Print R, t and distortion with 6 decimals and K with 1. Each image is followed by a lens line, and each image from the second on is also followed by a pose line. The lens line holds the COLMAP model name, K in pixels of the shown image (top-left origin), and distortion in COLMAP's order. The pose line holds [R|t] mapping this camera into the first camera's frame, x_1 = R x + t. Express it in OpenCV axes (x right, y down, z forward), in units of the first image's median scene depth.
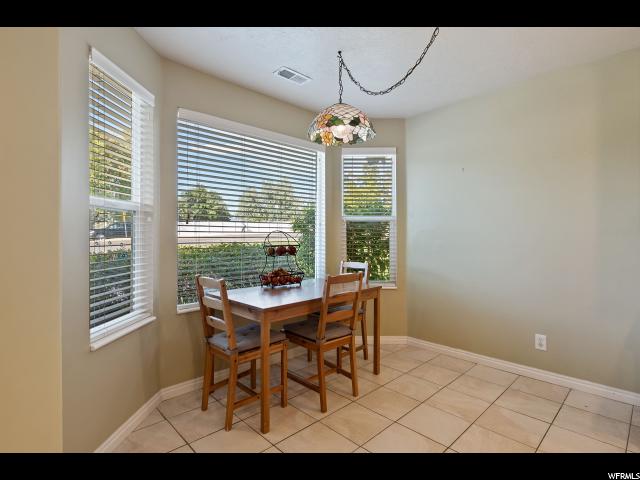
lens RADIAL K [[332.4, 0, 320.0], [0, 332.4, 240.0], [0, 0, 1]] dist [0.000866, 0.000023]
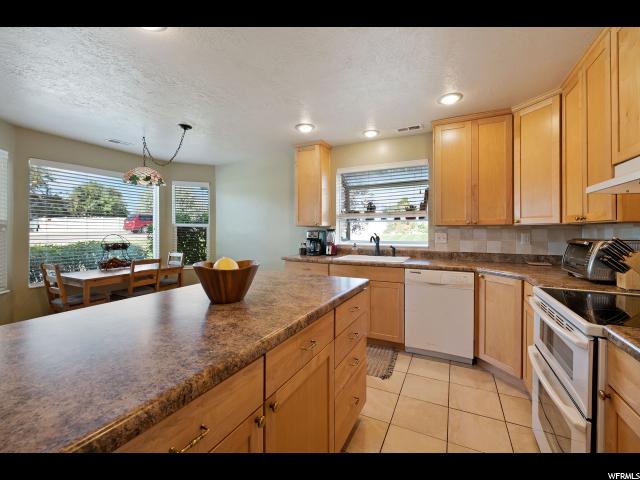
lens RADIAL K [[272.3, 0, 320.7], [0, 272.3, 234.2], [0, 0, 1]] dist [0.000372, 0.000149]
pose [[0.944617, 0.001452, 0.328171, 0.432833], [-0.002714, 0.999991, 0.003386, -0.040673], [-0.328163, -0.004089, 0.944612, -0.643381]]
